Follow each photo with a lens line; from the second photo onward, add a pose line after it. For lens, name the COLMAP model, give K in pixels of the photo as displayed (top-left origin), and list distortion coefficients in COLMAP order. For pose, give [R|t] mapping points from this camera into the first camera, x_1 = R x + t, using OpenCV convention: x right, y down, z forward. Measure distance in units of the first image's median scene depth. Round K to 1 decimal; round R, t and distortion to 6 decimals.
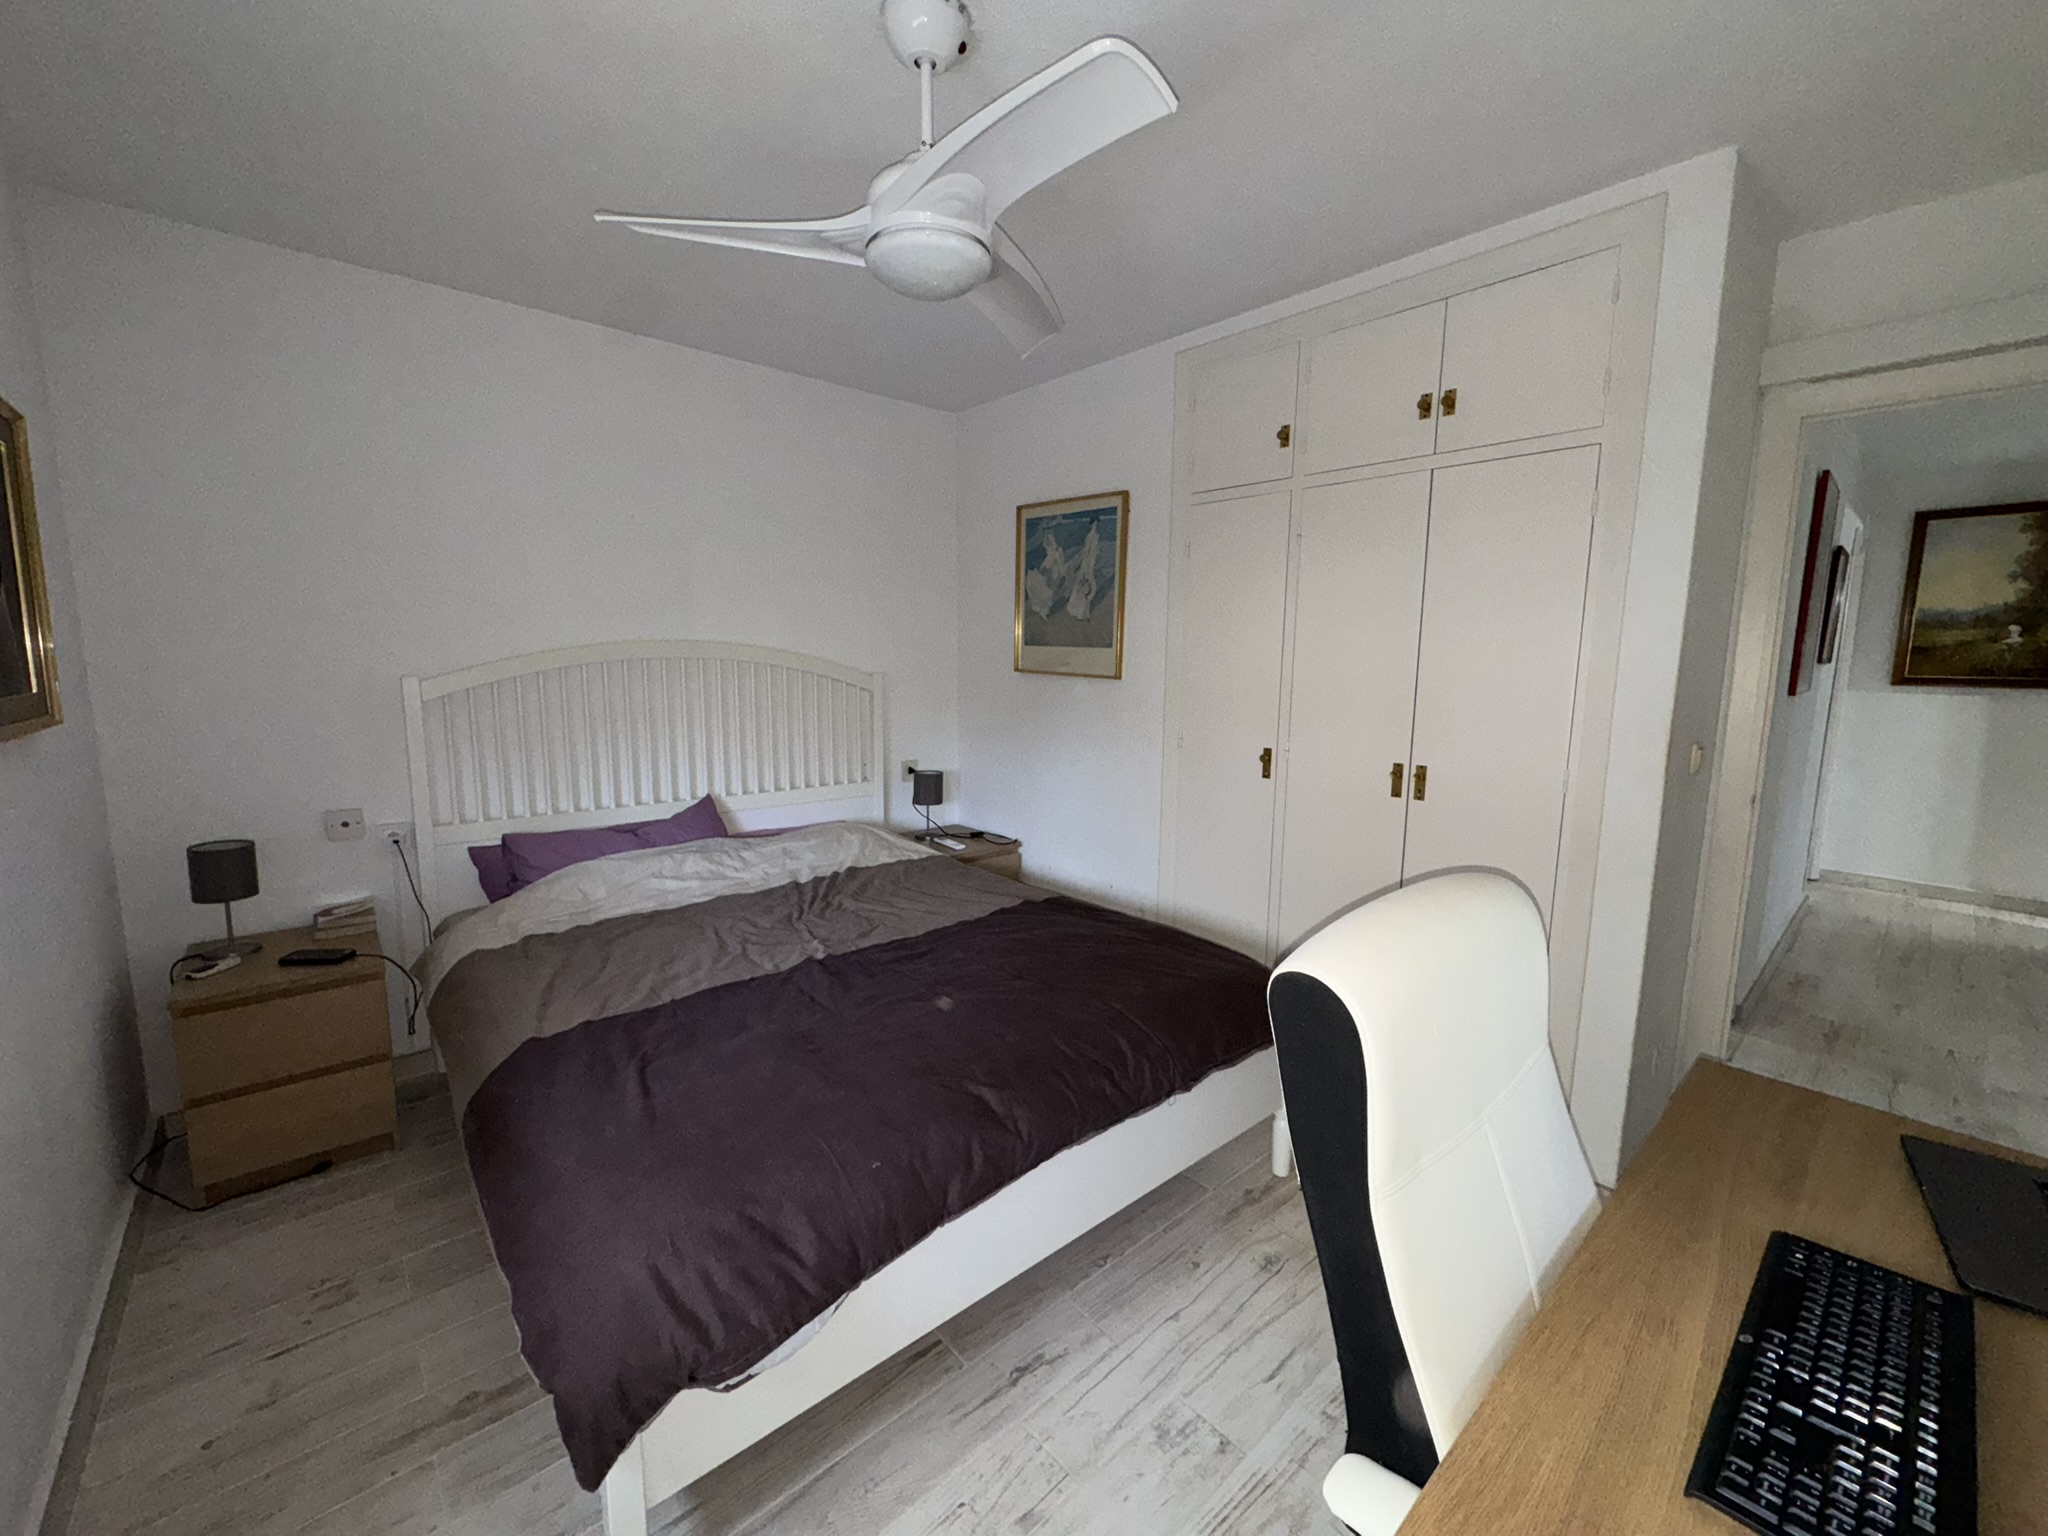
lens RADIAL K [[821.0, 0, 1028.9], [0, 821.0, 766.1], [0, 0, 1]] dist [-0.016988, 0.010033]
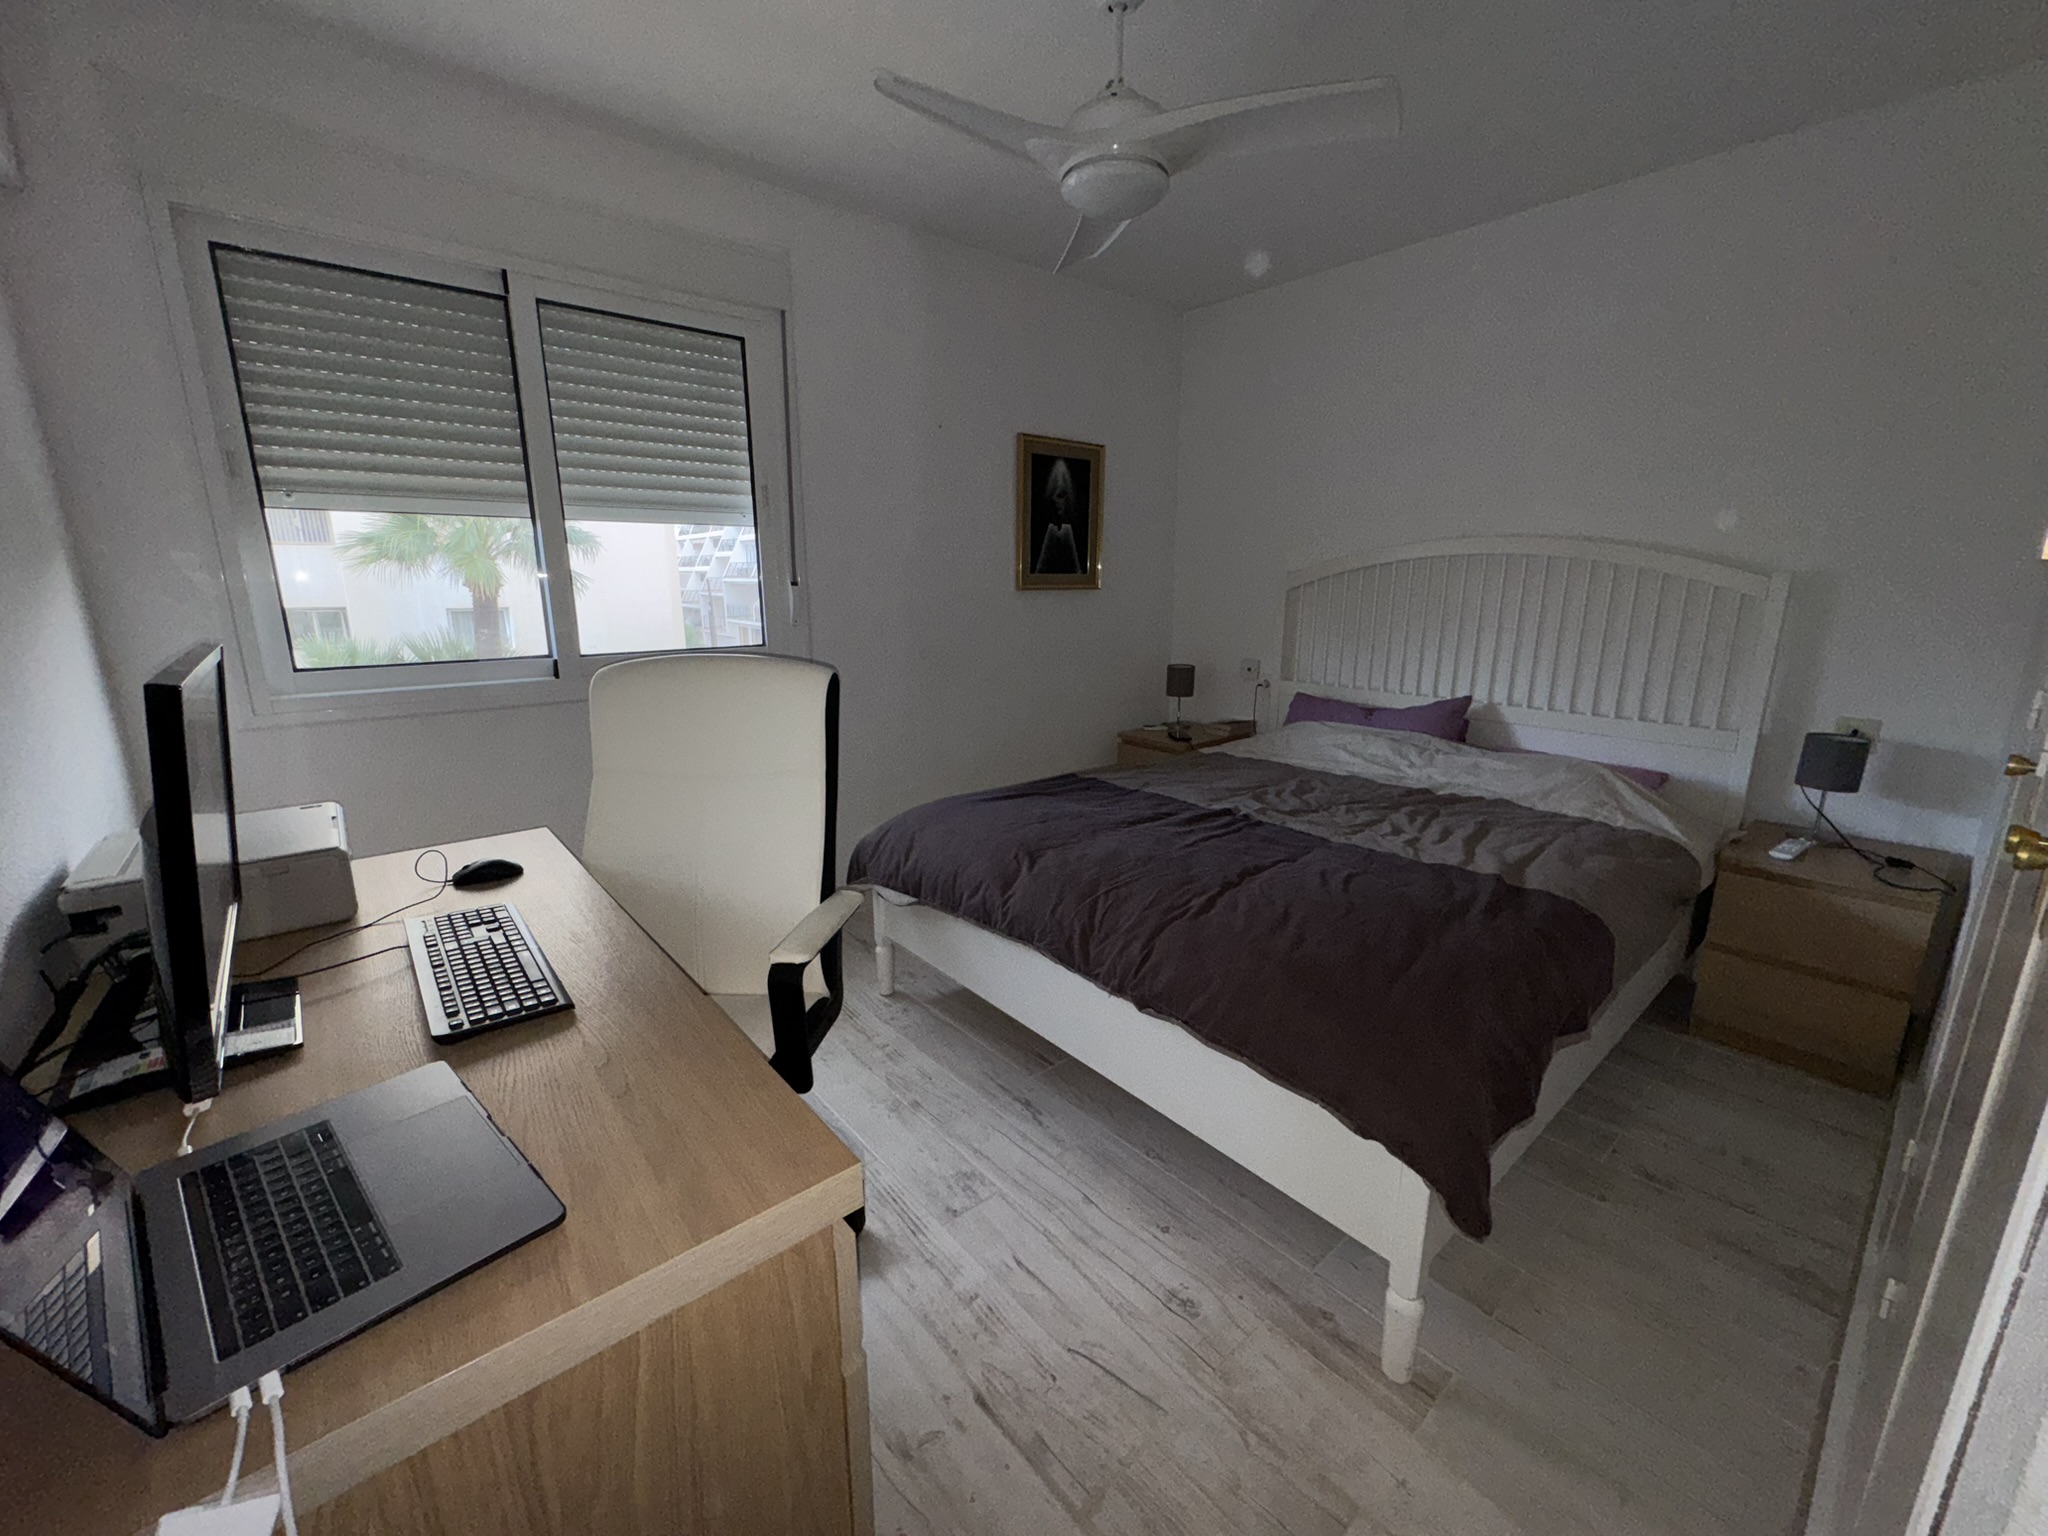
lens RADIAL K [[802.8, 0, 1012.8], [0, 802.8, 750.3], [0, 0, 1]] dist [-0.013228, -0.000044]
pose [[-0.027090, 0.201838, -0.979044, 0.810094], [-0.128953, 0.970515, 0.203647, -0.039879], [0.991281, 0.131767, -0.000263, 0.655602]]
